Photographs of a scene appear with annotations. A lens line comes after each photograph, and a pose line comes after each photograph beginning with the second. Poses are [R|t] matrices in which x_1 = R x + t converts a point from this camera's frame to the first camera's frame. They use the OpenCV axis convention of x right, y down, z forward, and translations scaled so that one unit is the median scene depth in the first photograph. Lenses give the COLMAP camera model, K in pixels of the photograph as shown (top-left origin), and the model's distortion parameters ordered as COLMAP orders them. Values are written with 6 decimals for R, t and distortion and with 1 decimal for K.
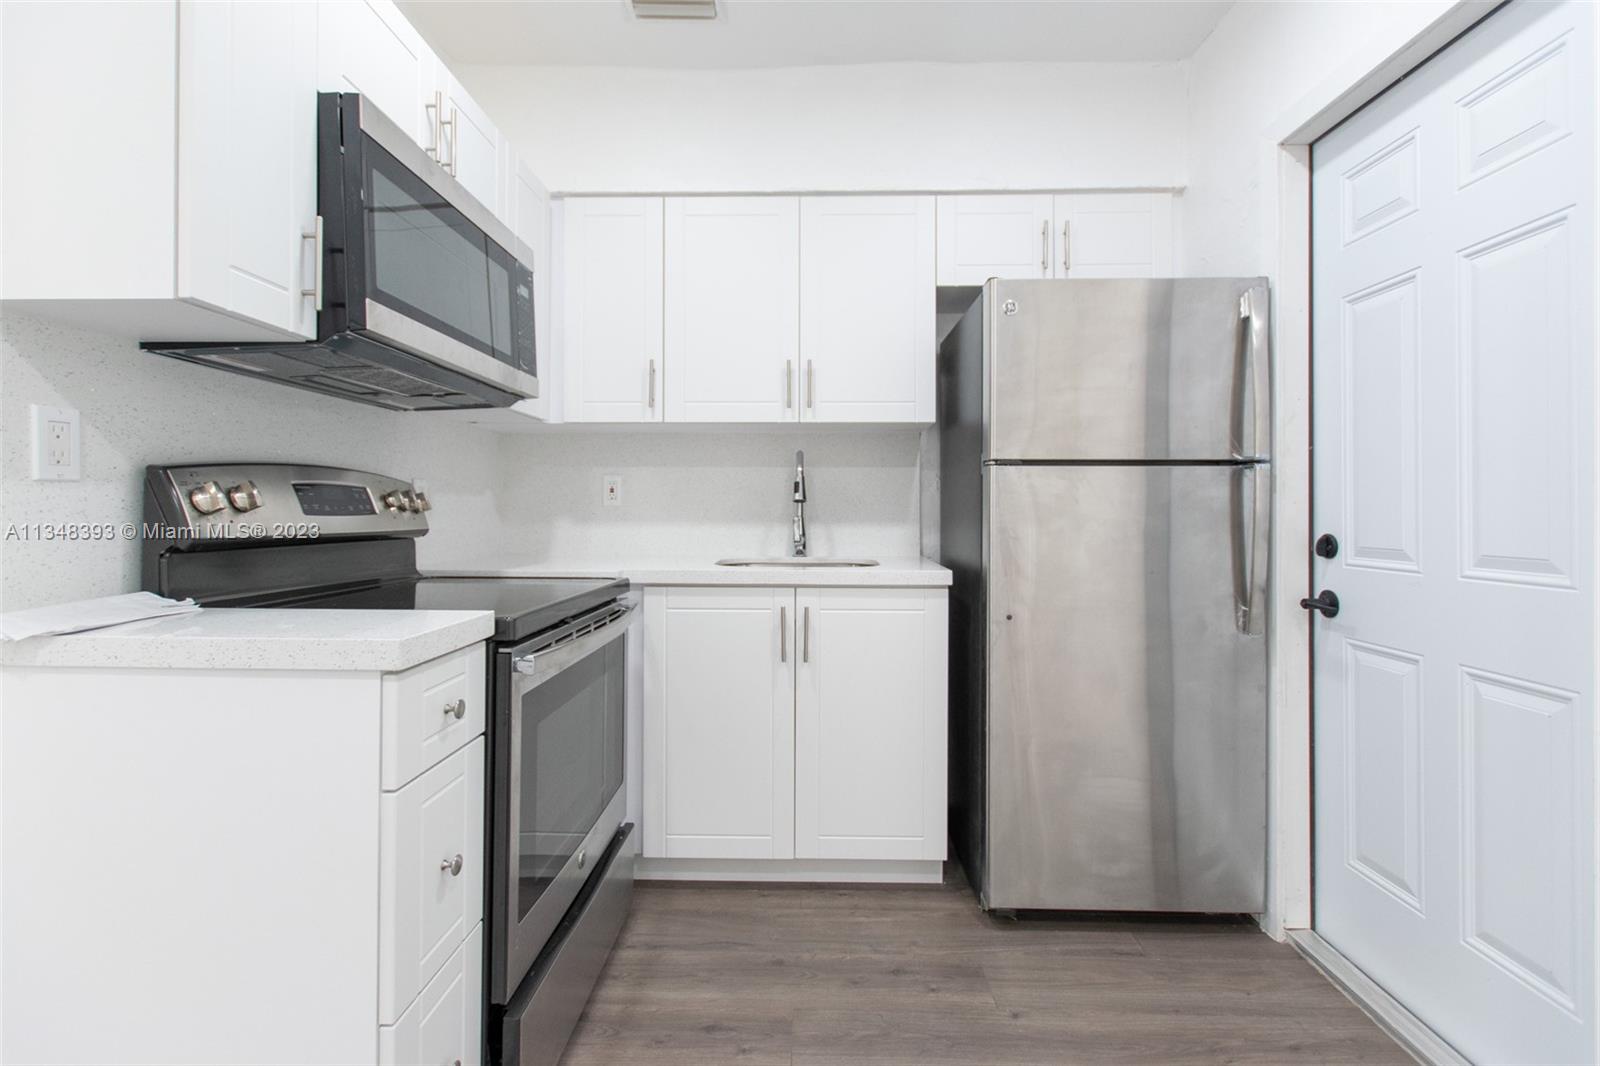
lens RADIAL K [[732.0, 0, 825.5], [0, 732.0, 508.5], [0, 0, 1]] dist [0.004564, 0.000308]
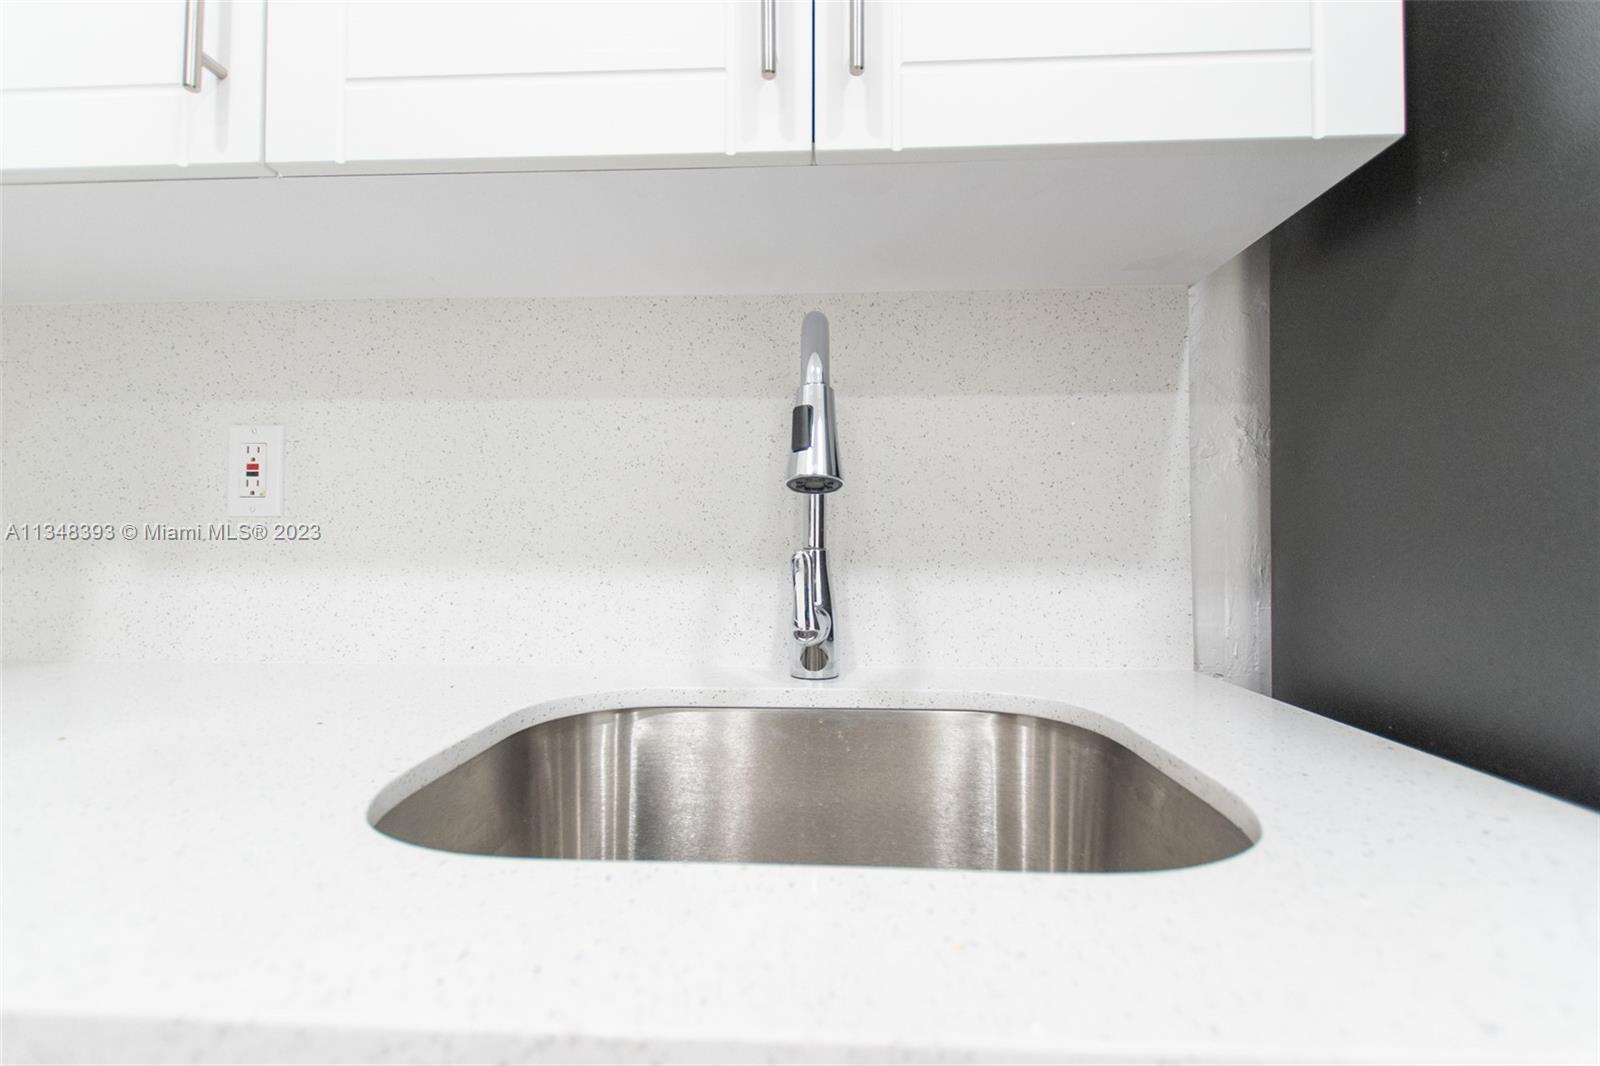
lens RADIAL K [[739.5, 0, 810.6], [0, 739.5, 530.1], [0, 0, 1]] dist [0.001165, 0.000082]
pose [[0.999396, -0.001940, -0.034711, -0.035584], [0.001175, 0.999757, -0.022028, 0.014772], [0.034746, 0.021974, 0.999155, 0.949931]]
